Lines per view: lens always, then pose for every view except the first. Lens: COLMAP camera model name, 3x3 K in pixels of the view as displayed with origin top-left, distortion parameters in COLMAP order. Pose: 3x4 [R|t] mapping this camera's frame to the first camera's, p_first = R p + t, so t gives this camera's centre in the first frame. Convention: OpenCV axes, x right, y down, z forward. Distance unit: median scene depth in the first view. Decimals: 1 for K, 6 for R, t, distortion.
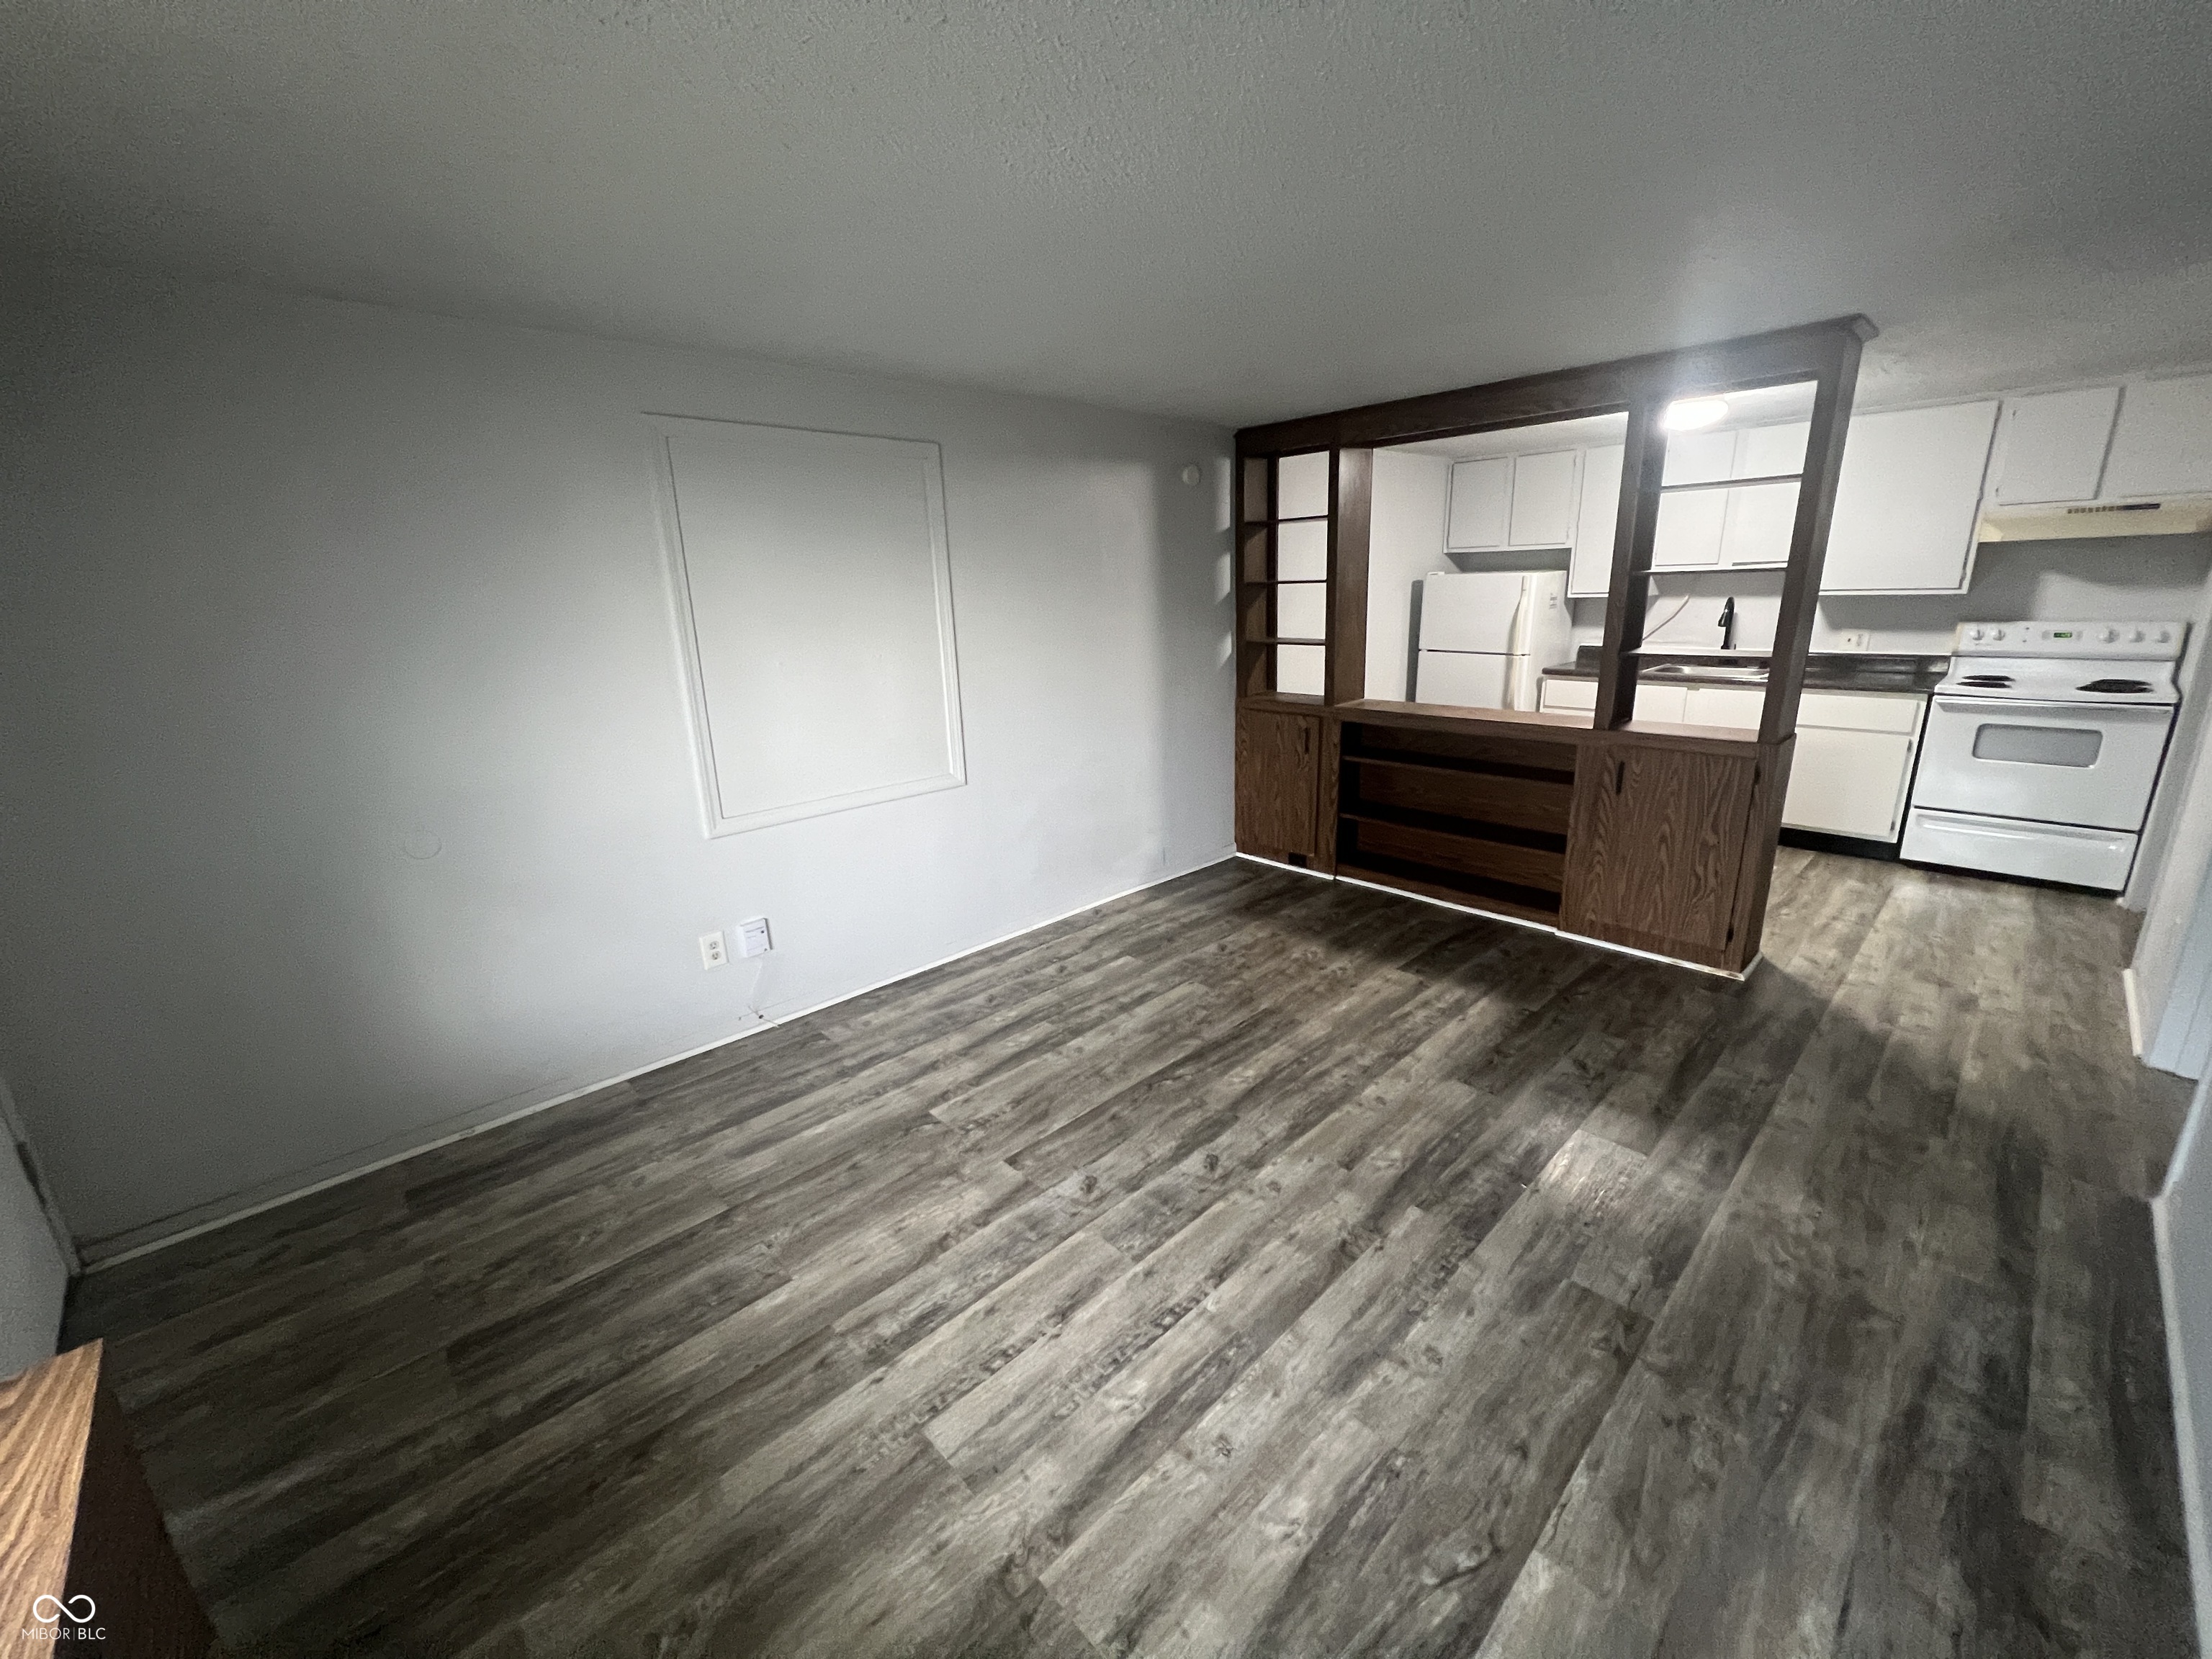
lens RADIAL K [[900.6, 0, 1106.0], [0, 900.6, 829.5], [0, 0, 1]] dist [0.004674, 0.000624]
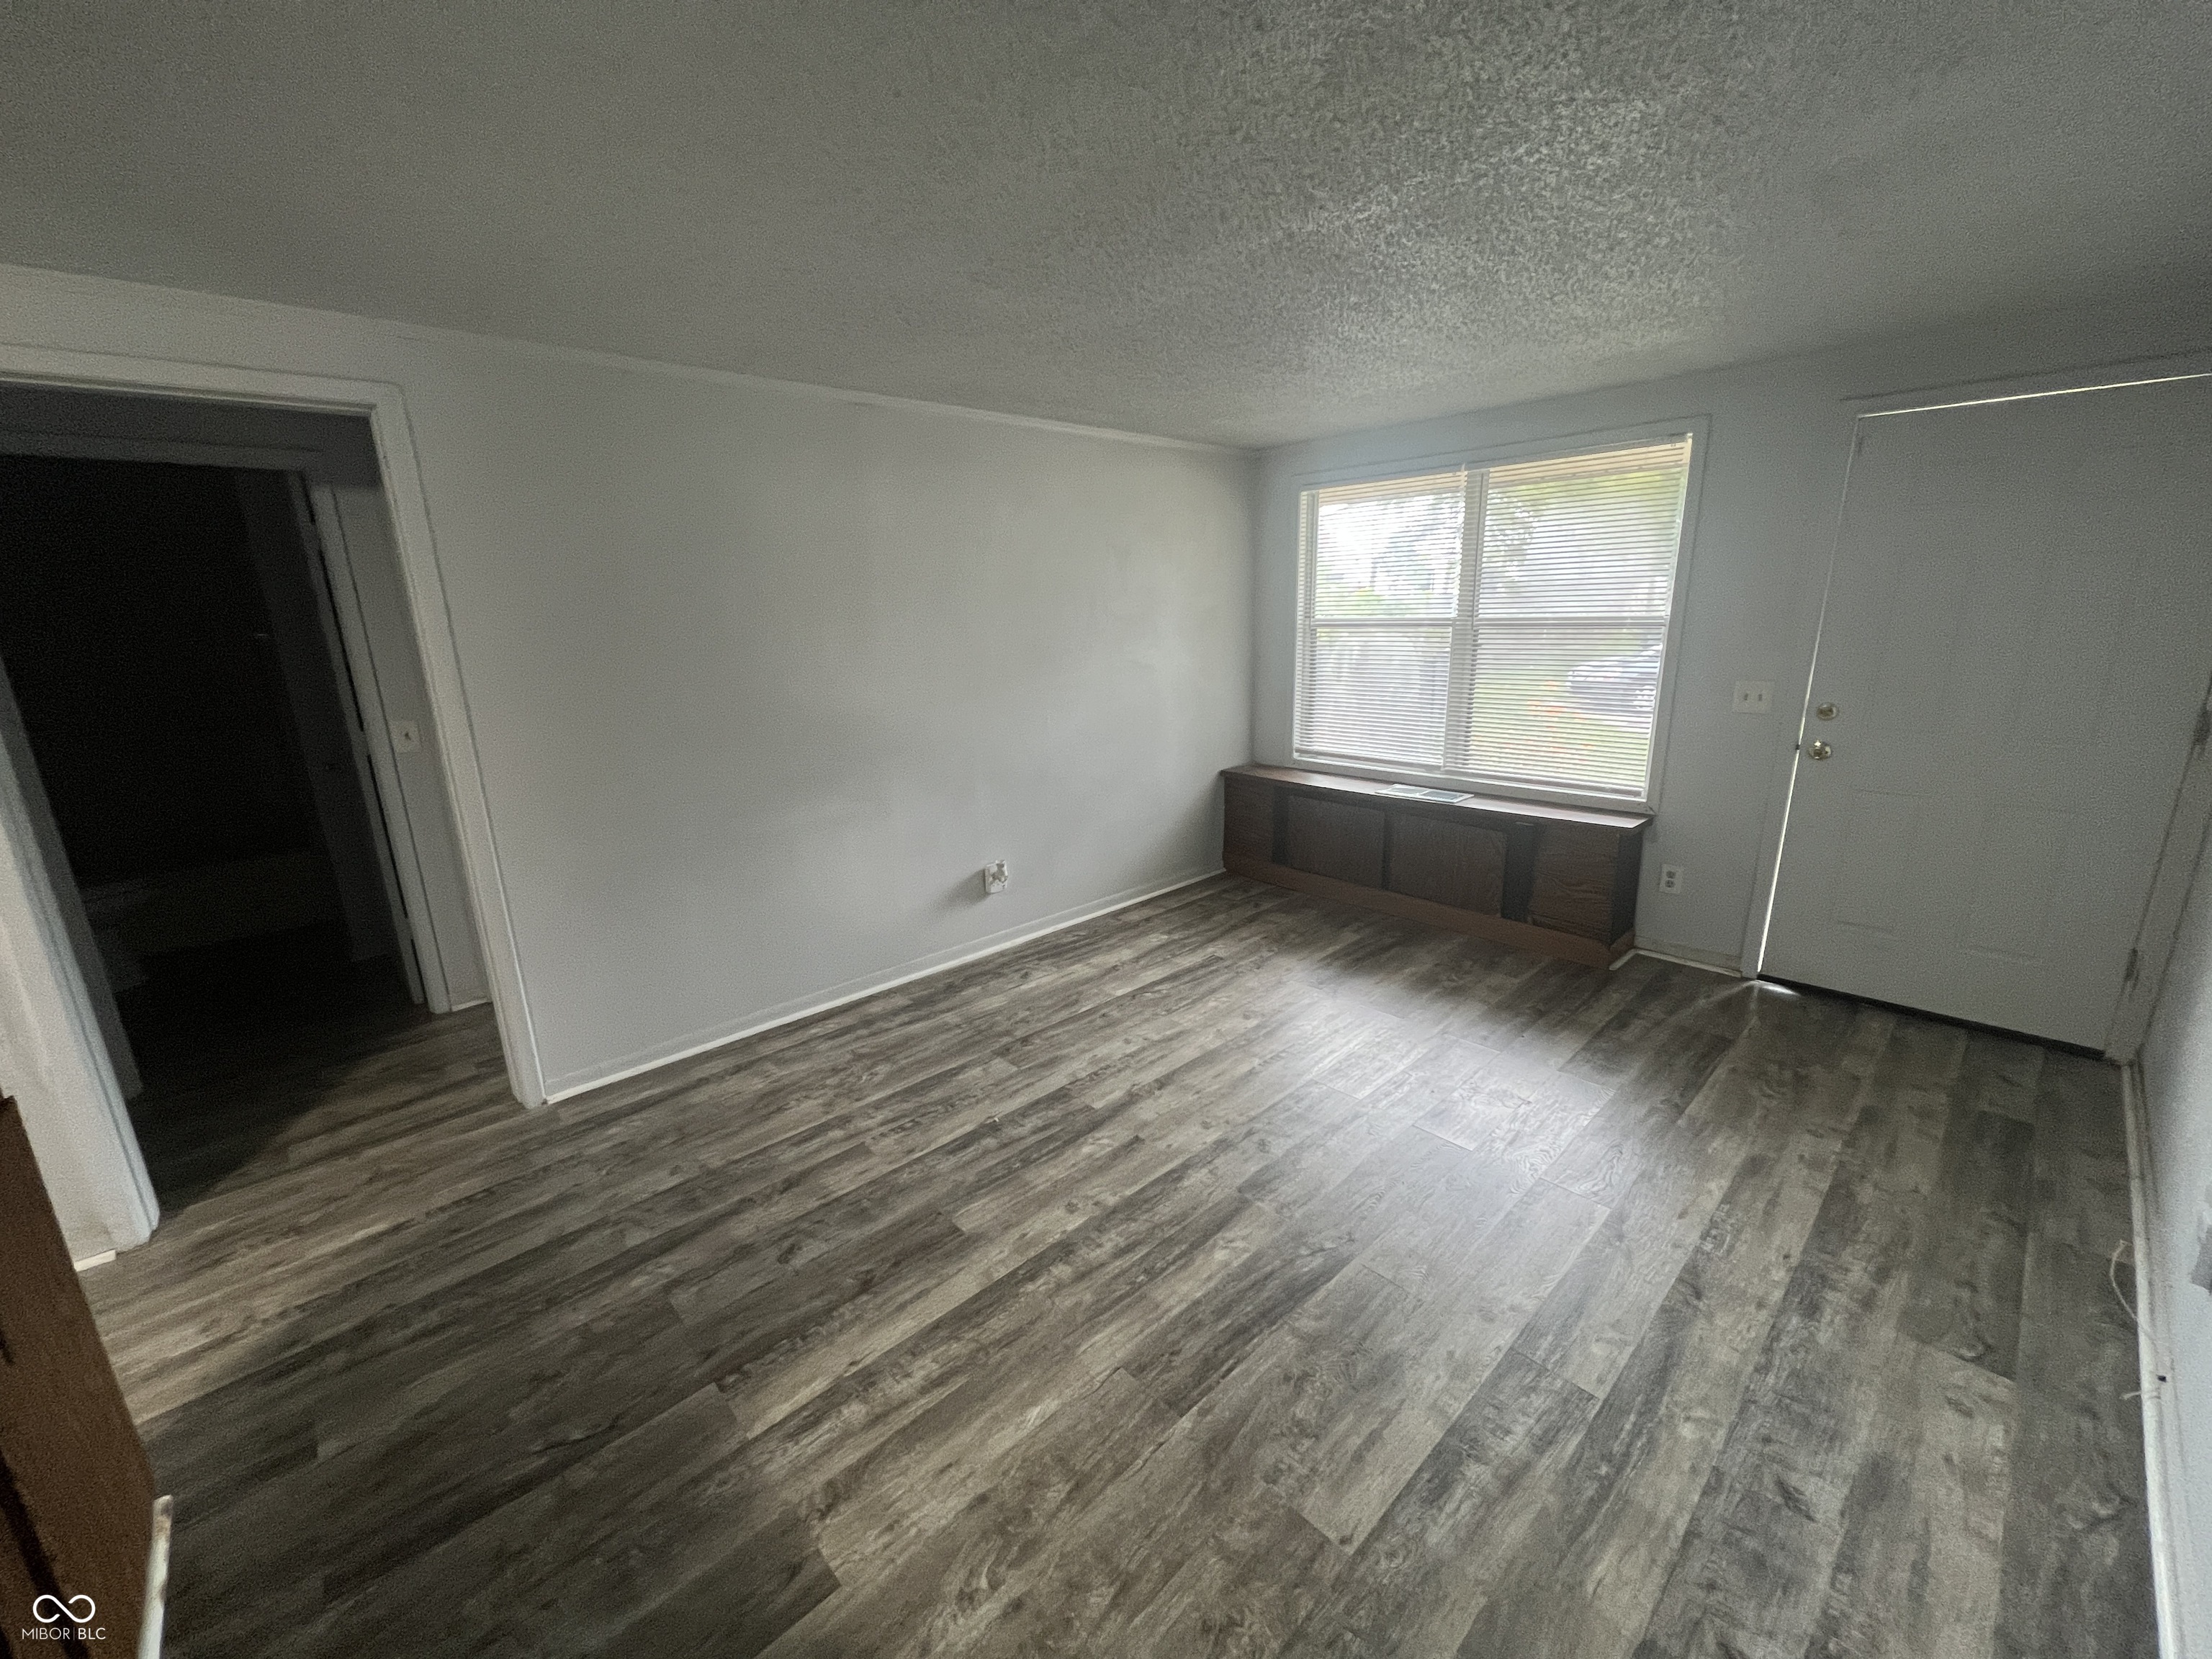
lens RADIAL K [[879.4, 0, 1106.0], [0, 879.4, 829.5], [0, 0, 1]] dist [-0.001788, 0.000904]
pose [[-0.998127, 0.056299, 0.023941, 0.214517], [0.060718, 0.863663, 0.500400, -0.396230], [0.007495, 0.500916, -0.865463, 1.432567]]
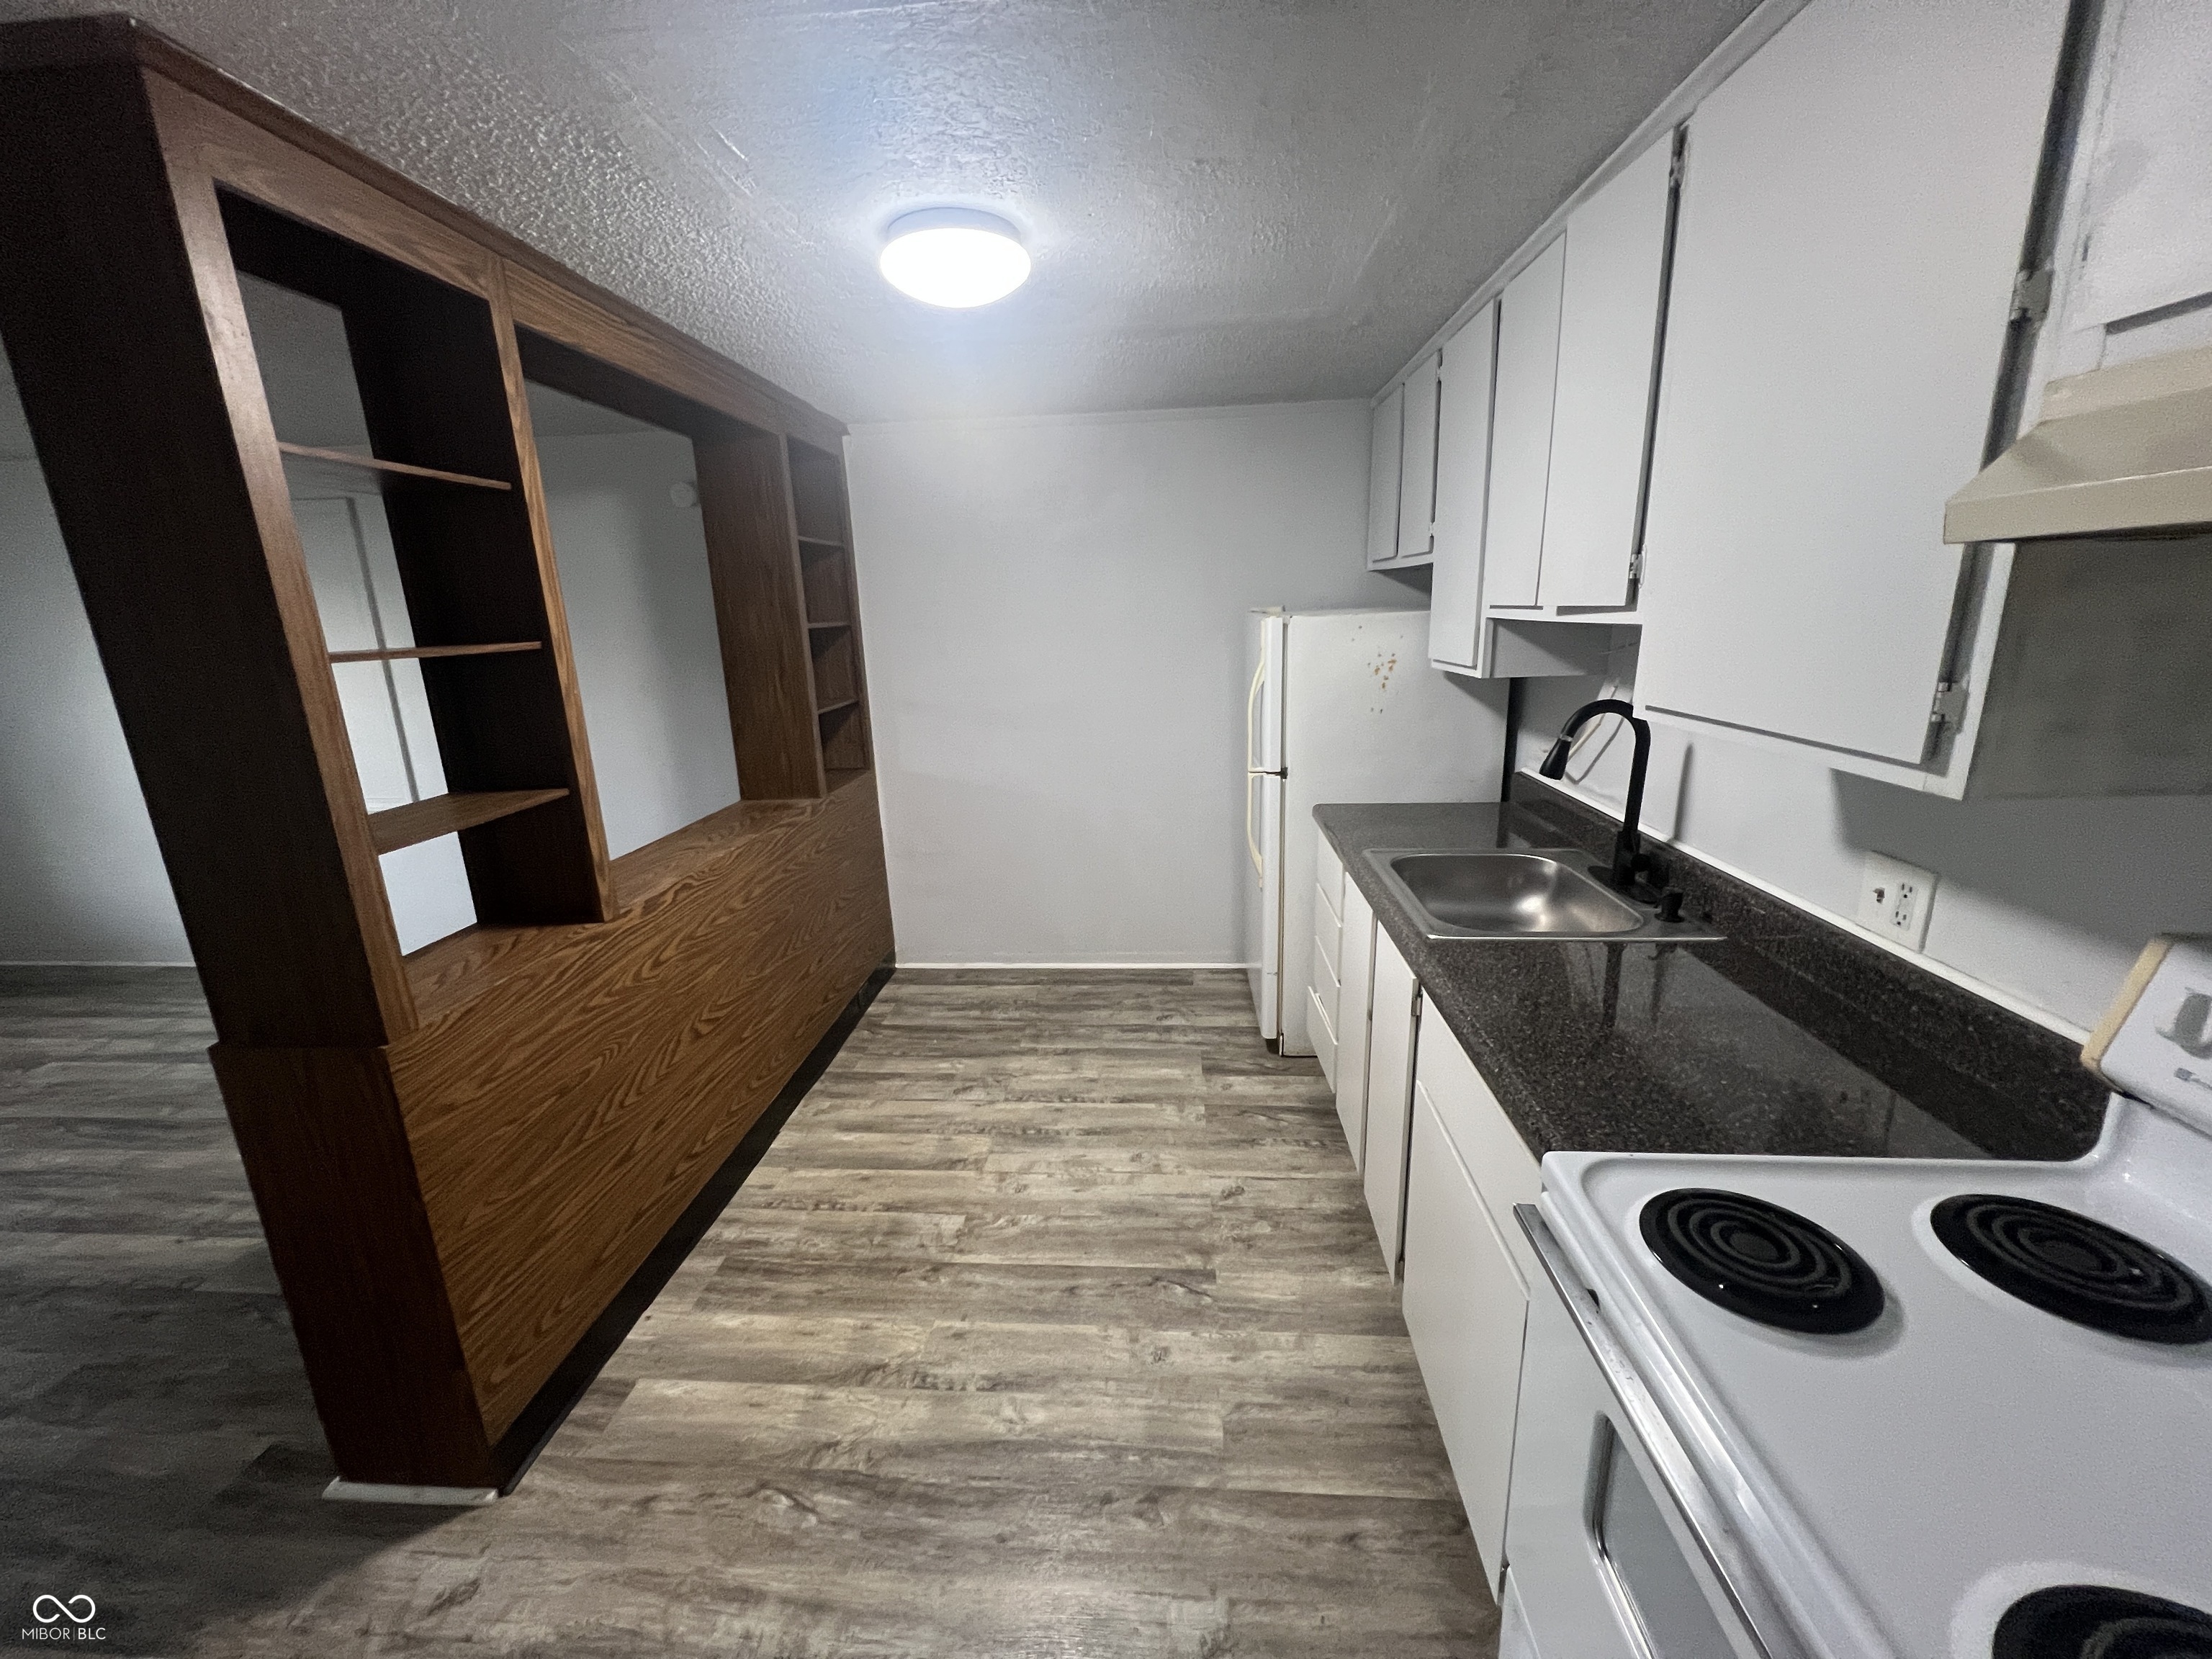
lens RADIAL K [[879.4, 0, 1106.0], [0, 879.4, 829.5], [0, 0, 1]] dist [-0.001788, 0.000904]
pose [[0.668045, 0.196386, -0.717738, 1.468373], [-0.192220, 0.977352, 0.088509, -0.357798], [0.718865, 0.078836, 0.690665, 1.110008]]
